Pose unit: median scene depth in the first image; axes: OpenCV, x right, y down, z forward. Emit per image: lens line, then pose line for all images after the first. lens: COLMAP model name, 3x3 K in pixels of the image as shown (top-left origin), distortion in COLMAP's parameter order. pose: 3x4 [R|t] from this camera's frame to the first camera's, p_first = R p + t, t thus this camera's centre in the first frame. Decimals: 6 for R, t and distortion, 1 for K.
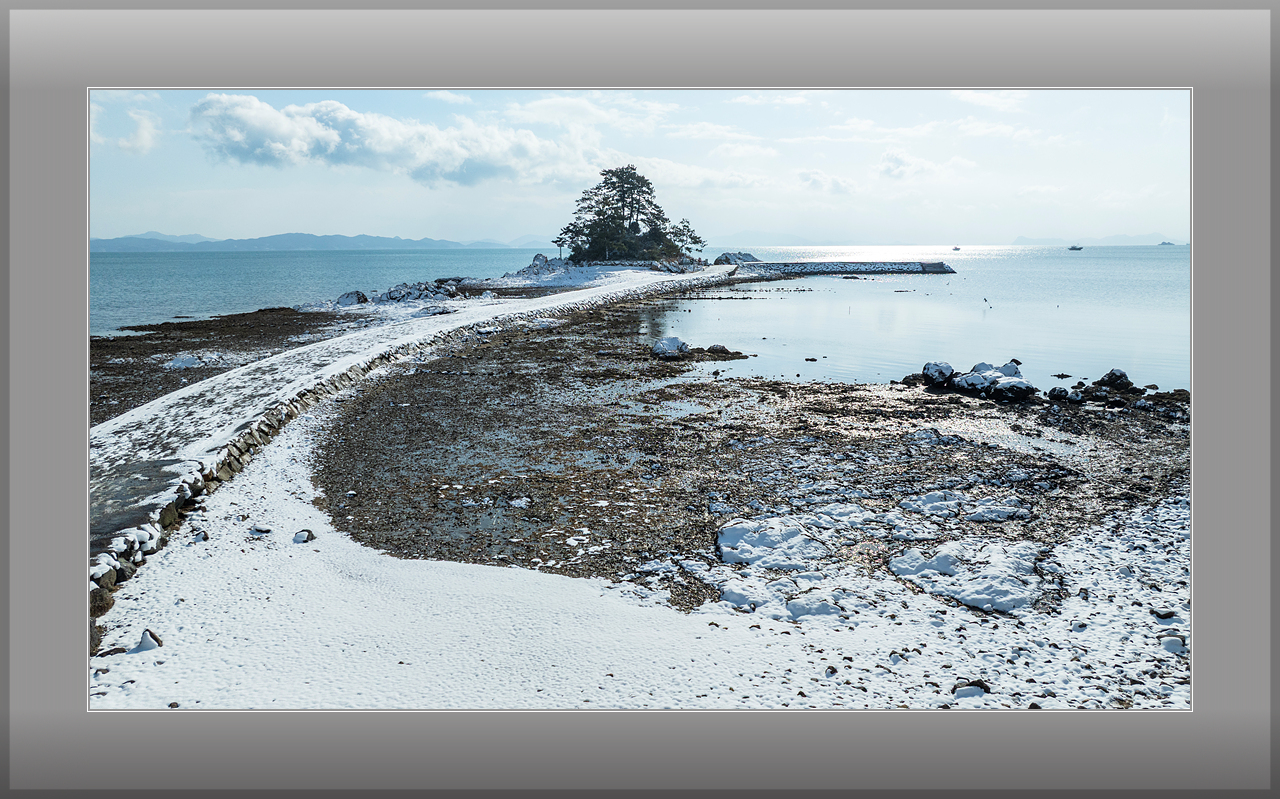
lens RADIAL K [[788.7, 0, 640.0], [0, 788.7, 399.5], [0, 0, 1]] dist [-0.018394, 0.000059]
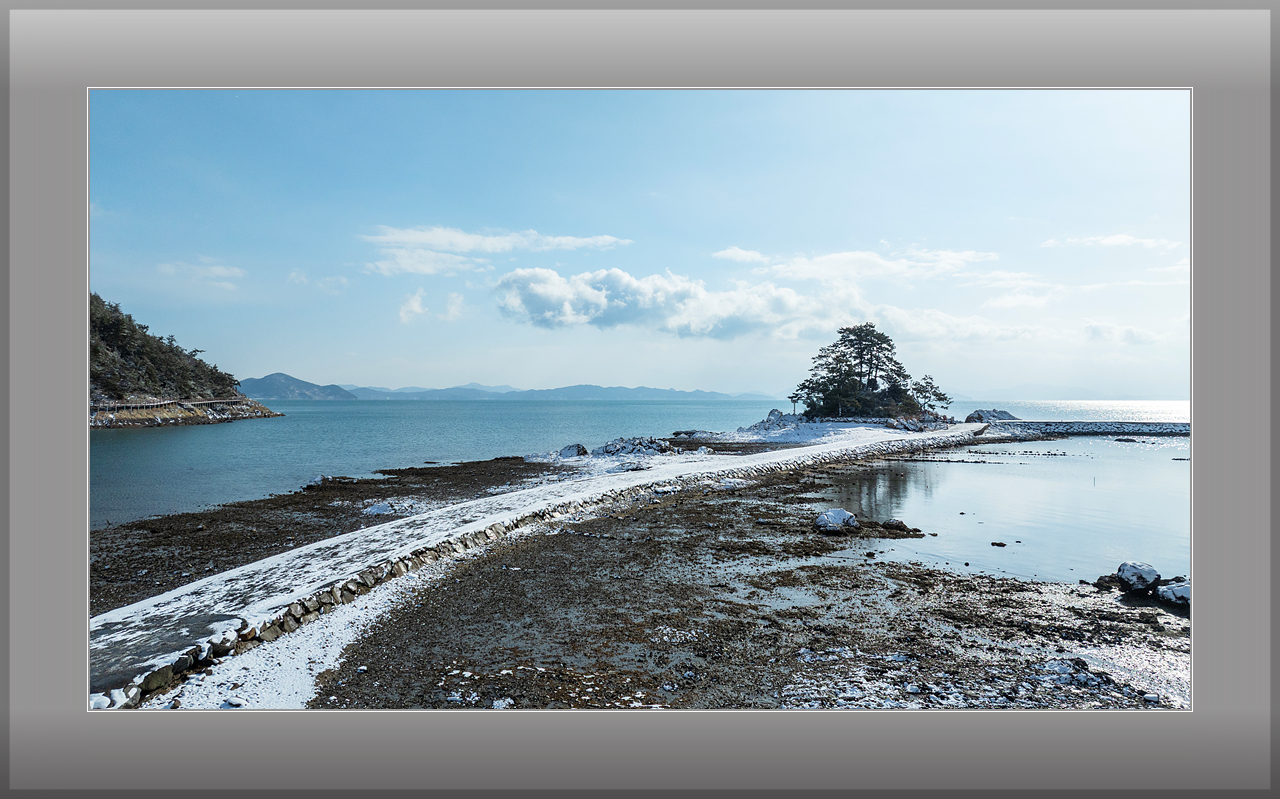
lens RADIAL K [[773.7, 0, 640.0], [0, 773.7, 399.5], [0, 0, 1]] dist [-0.018257, -0.000464]
pose [[0.944321, 0.008018, -0.328927, 0.095189], [-0.070073, 0.981669, -0.177245, -0.022655], [0.321476, 0.190426, 0.927573, 0.047949]]
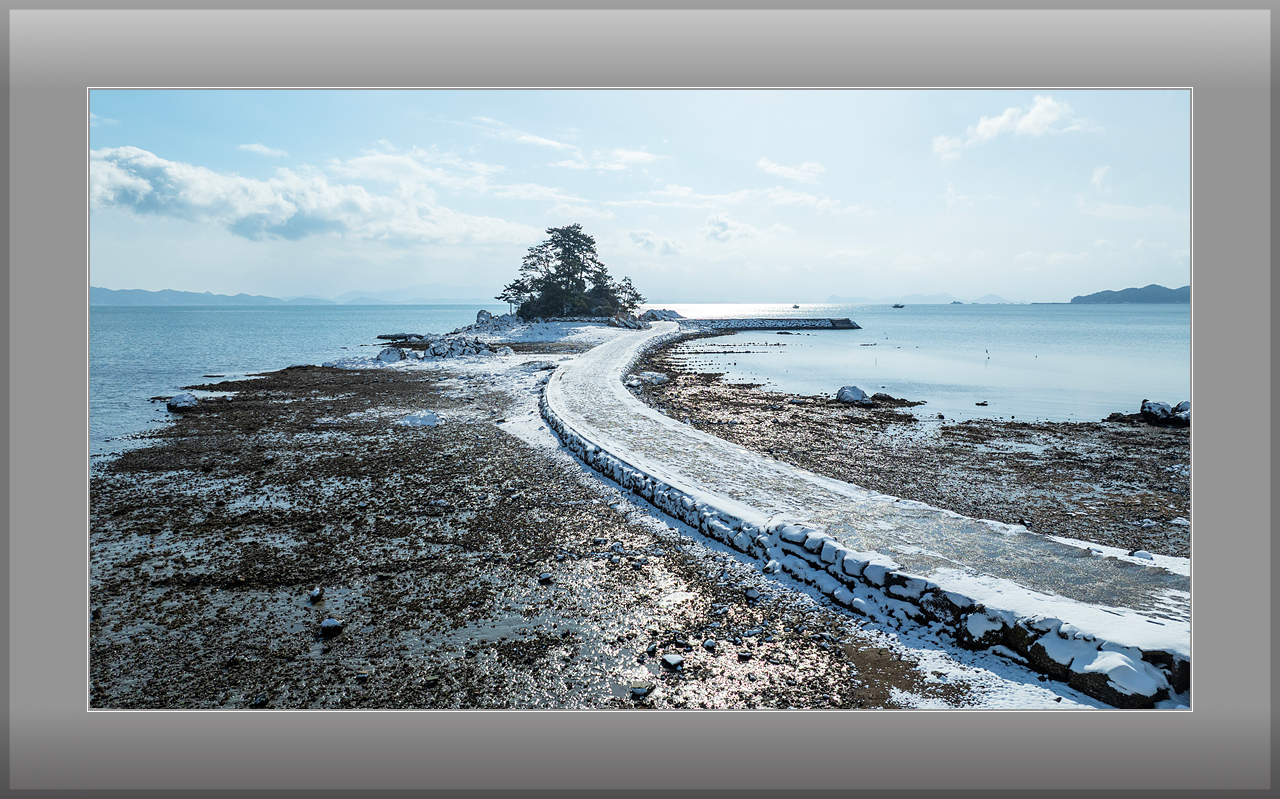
lens RADIAL K [[788.7, 0, 640.0], [0, 788.7, 399.5], [0, 0, 1]] dist [-0.018394, 0.000059]
pose [[0.978530, -0.019658, 0.205162, -0.375492], [0.034224, 0.997119, -0.067688, 0.001562], [-0.203241, 0.073256, 0.976385, 0.010118]]
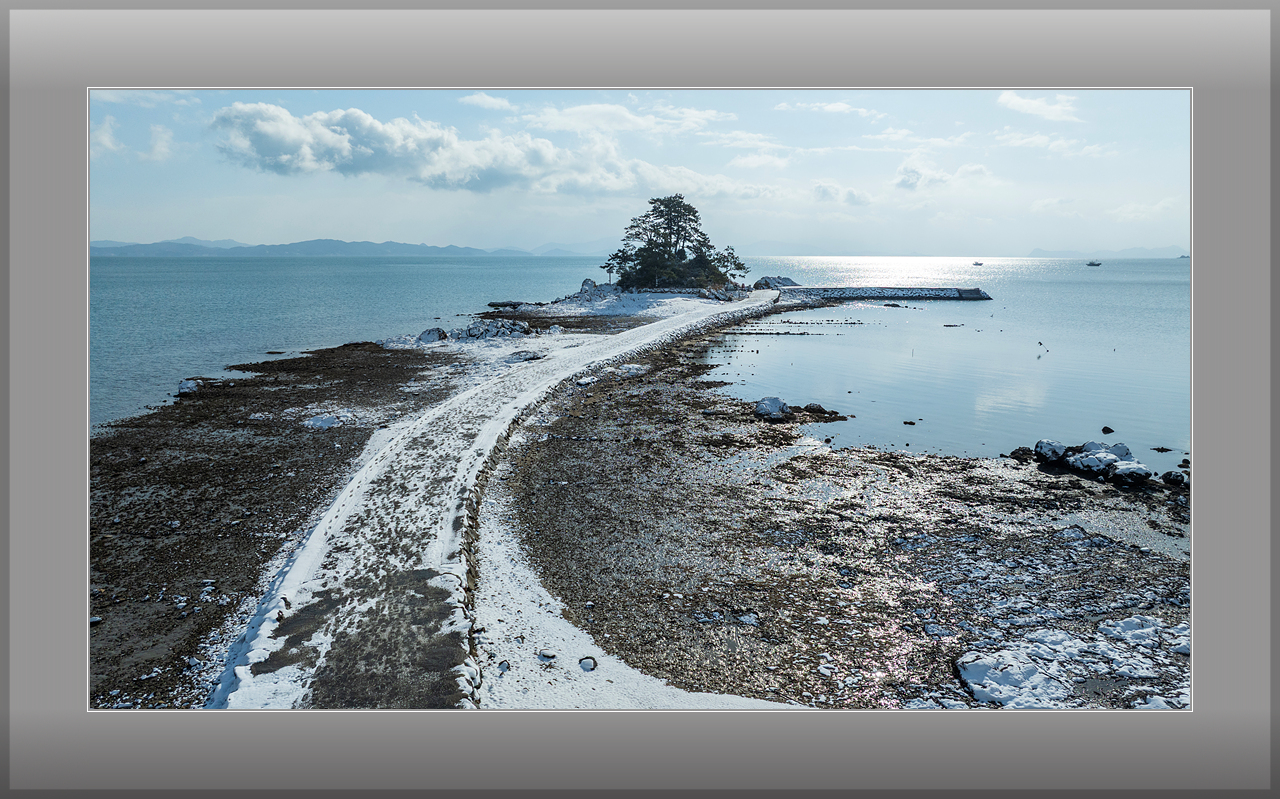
lens RADIAL K [[773.7, 0, 640.0], [0, 773.7, 399.5], [0, 0, 1]] dist [-0.018257, -0.000464]
pose [[0.999661, 0.012565, -0.022787, -0.092414], [-0.012723, 0.999896, -0.006782, -0.054658], [0.022699, 0.007070, 0.999717, -0.030006]]
